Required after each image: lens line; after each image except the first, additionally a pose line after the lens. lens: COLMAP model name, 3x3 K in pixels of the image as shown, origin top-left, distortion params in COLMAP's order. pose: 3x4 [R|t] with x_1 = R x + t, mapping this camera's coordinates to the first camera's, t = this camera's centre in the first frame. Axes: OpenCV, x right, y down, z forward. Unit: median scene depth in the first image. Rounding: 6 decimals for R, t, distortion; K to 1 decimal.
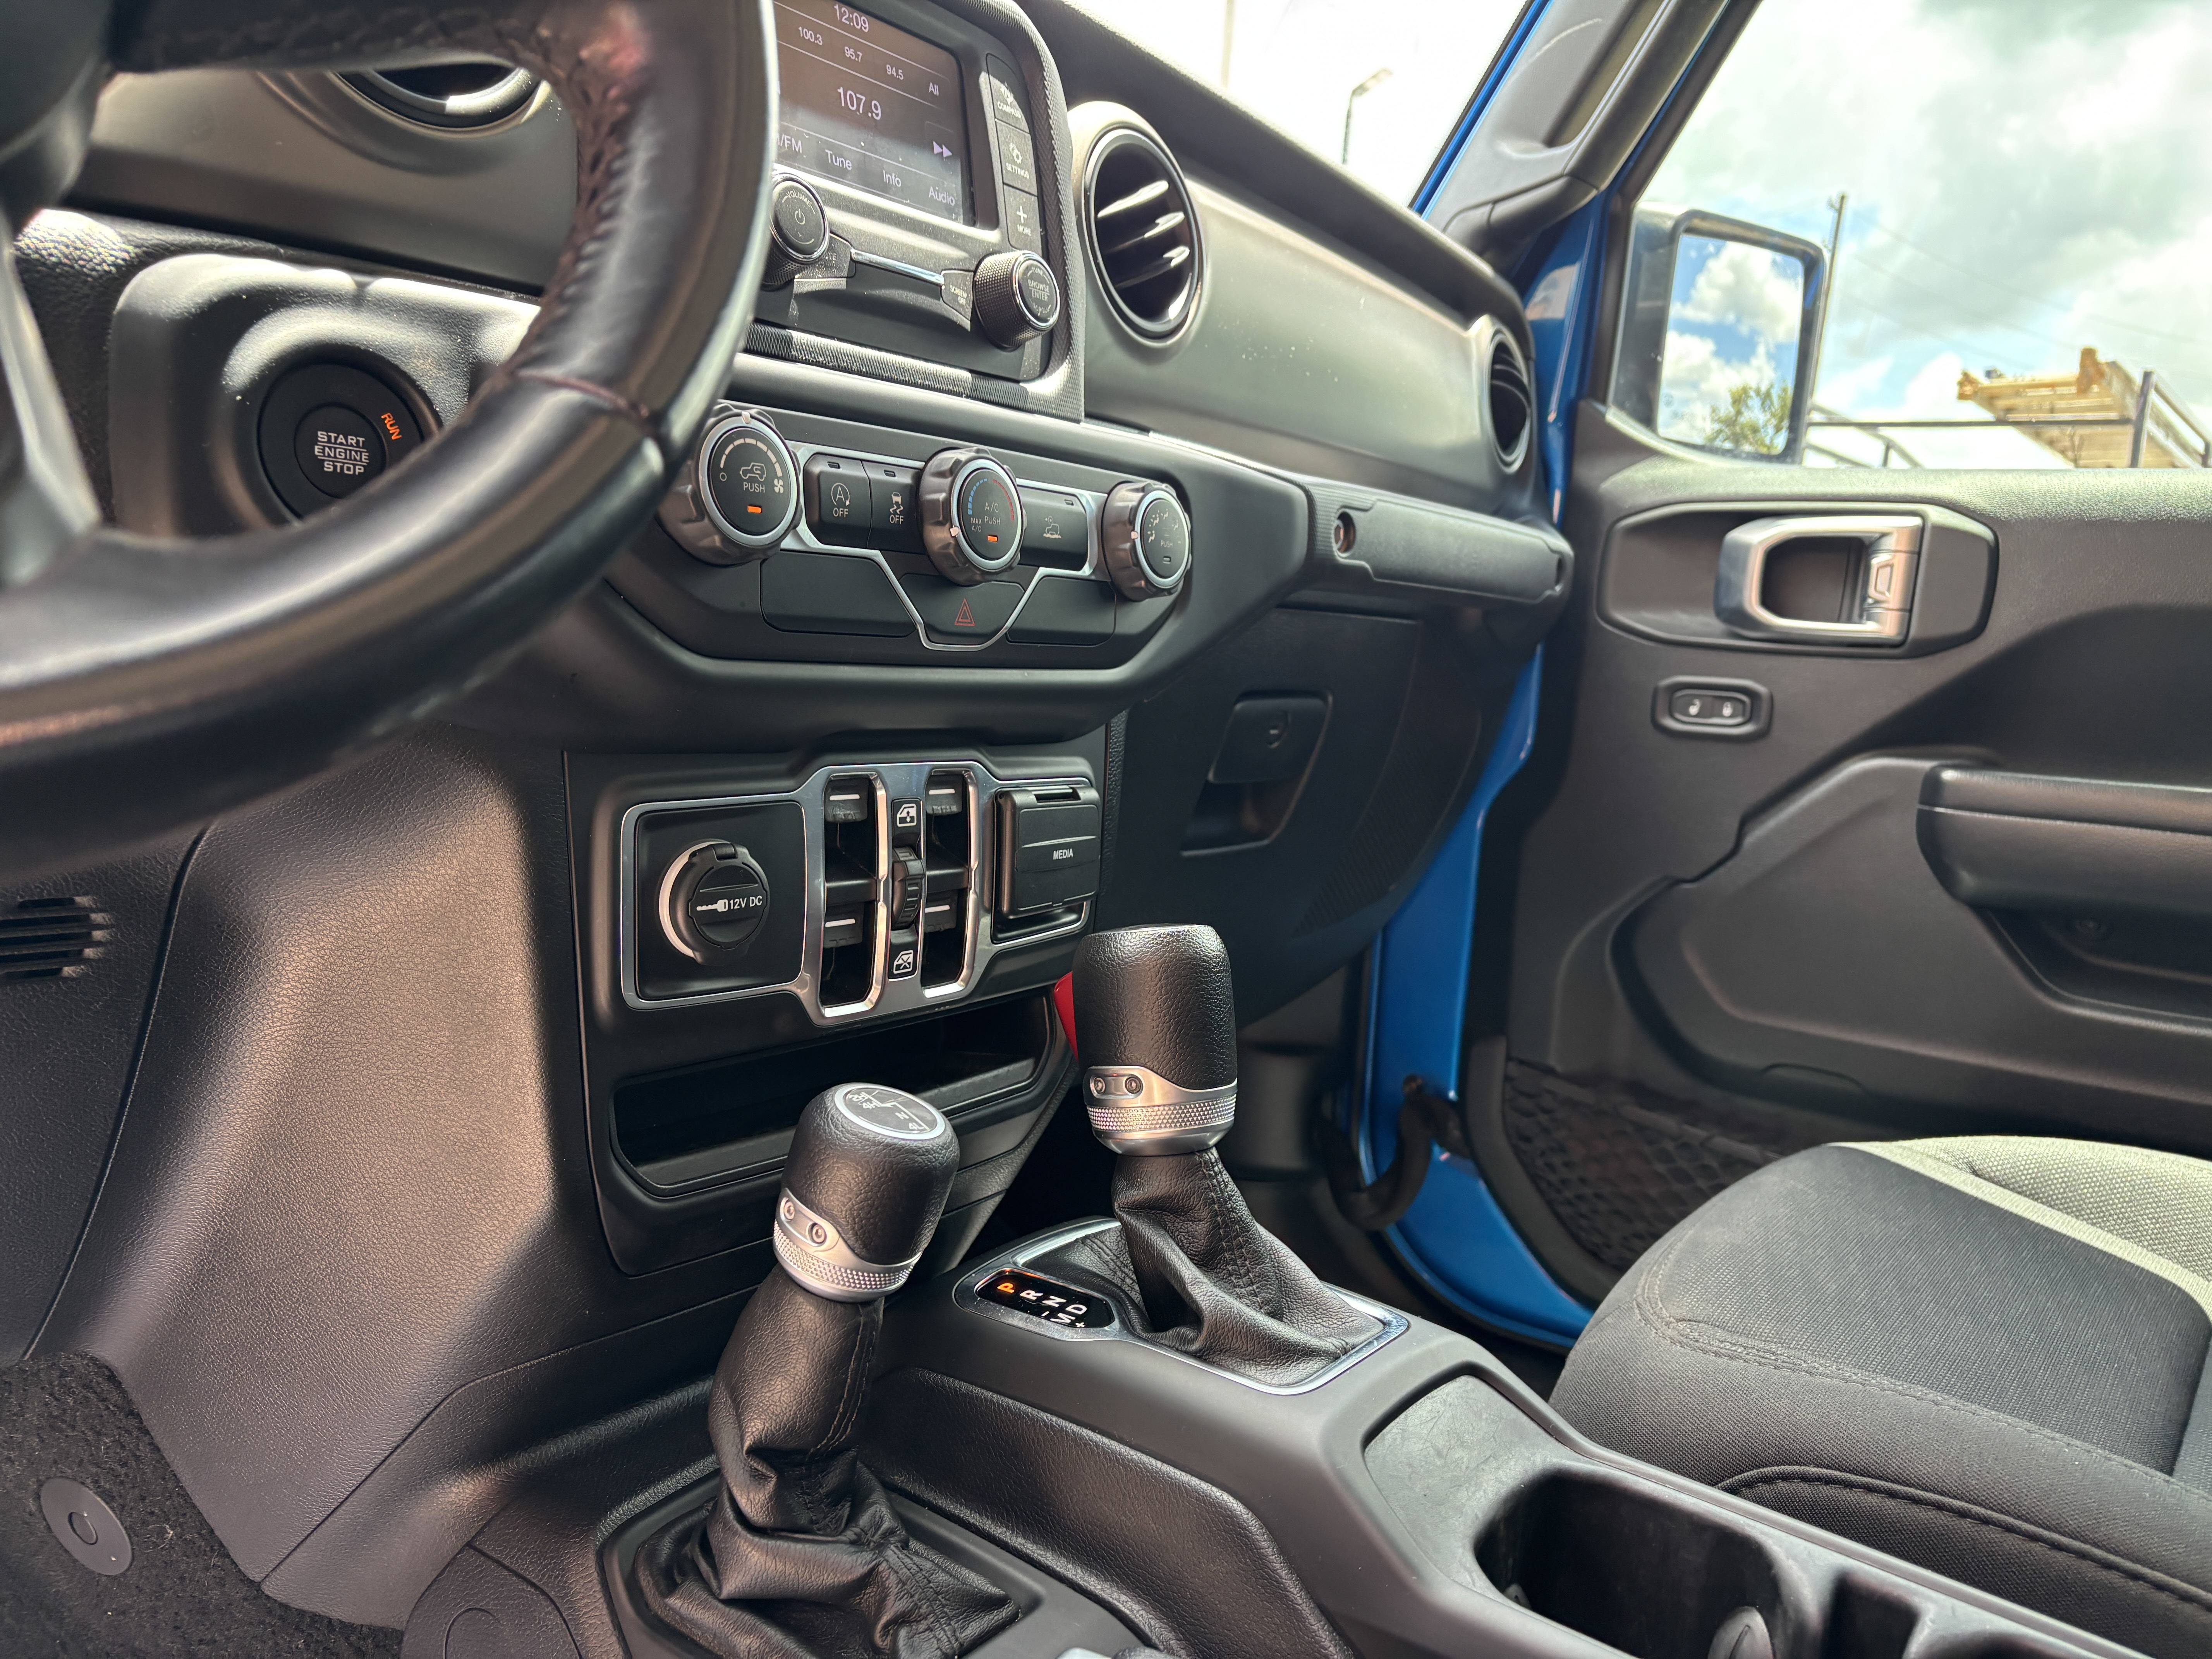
lens RADIAL K [[1684.0, 0, 1110.5], [0, 1684.0, 830.0], [0, 0, 1]] dist [0.037583, -0.043077]
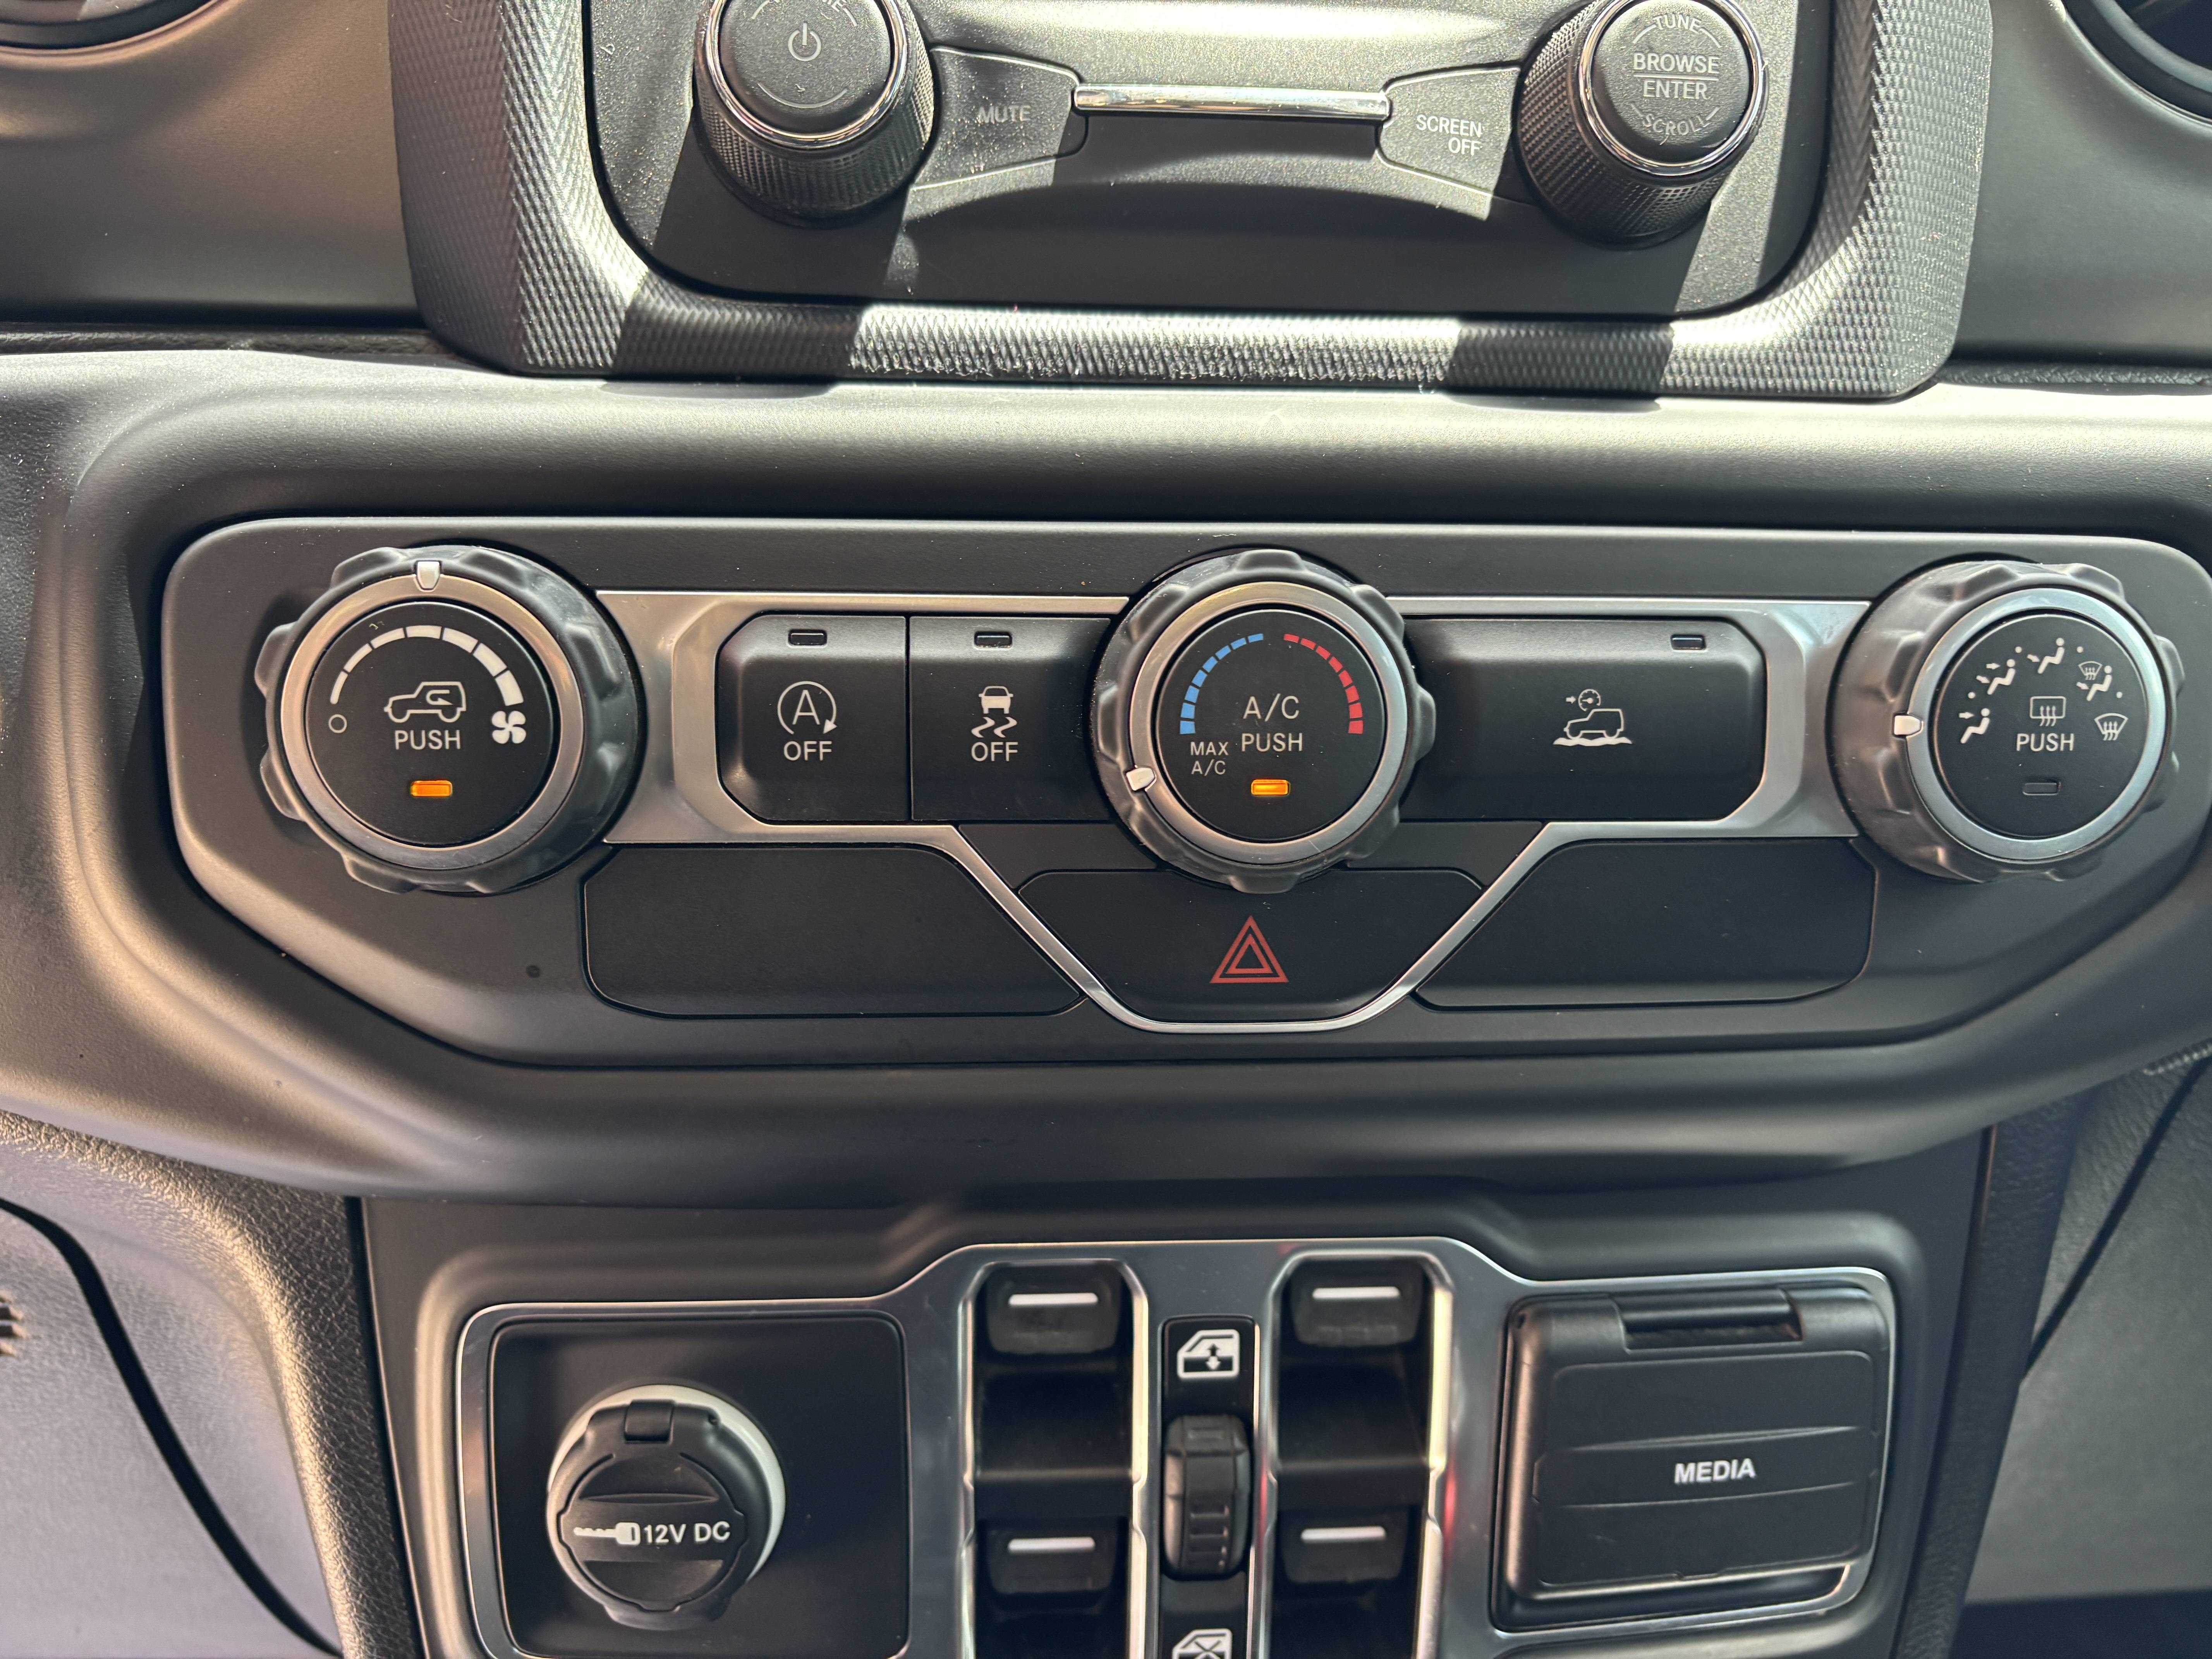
lens RADIAL K [[1774.8, 0, 1122.0], [0, 1774.8, 847.2], [0, 0, 1]] dist [-0.004113, -0.005331]
pose [[0.662845, 0.117340, -0.739505, 0.199371], [-0.066748, 0.992972, 0.097731, -0.189958], [0.745776, -0.015420, 0.666019, 0.681780]]
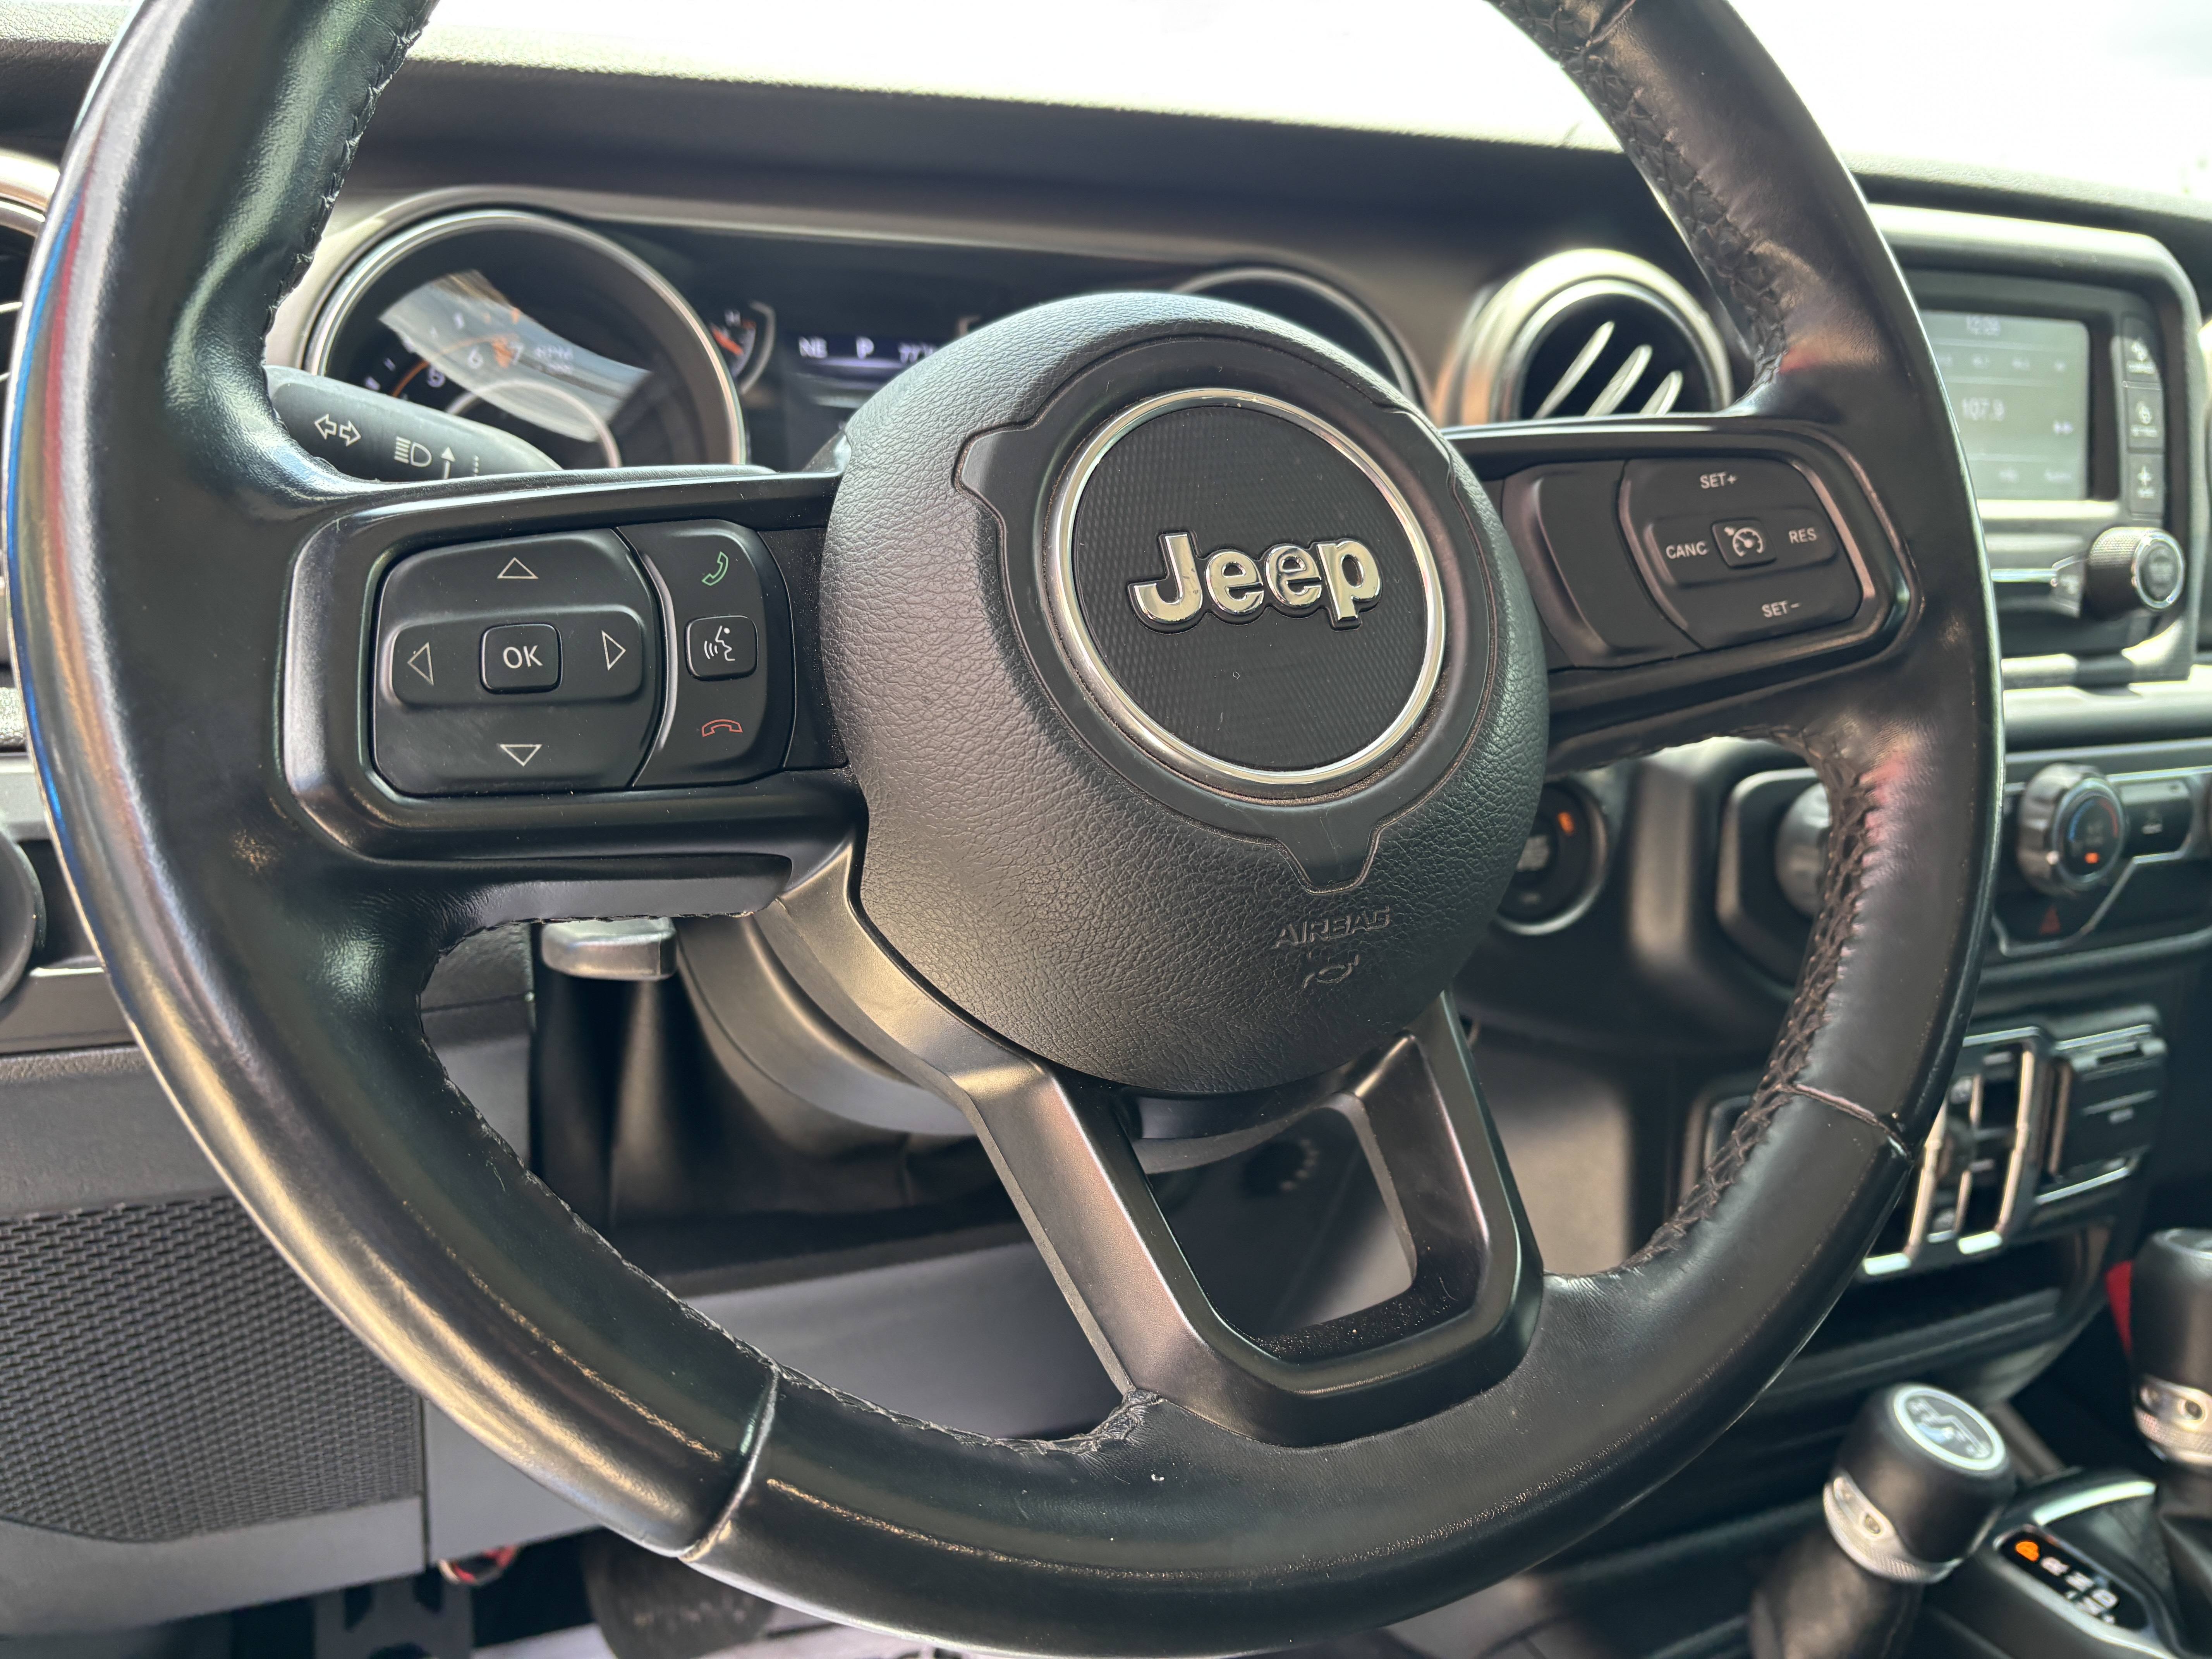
lens RADIAL K [[1684.0, 0, 1128.8], [0, 1684.0, 828.4], [0, 0, 1]] dist [0.037583, -0.043077]
pose [[0.876953, 0.089967, -0.472080, -0.093661], [-0.044552, 0.993310, 0.106539, -0.263584], [0.478507, -0.072397, 0.875094, -0.162181]]
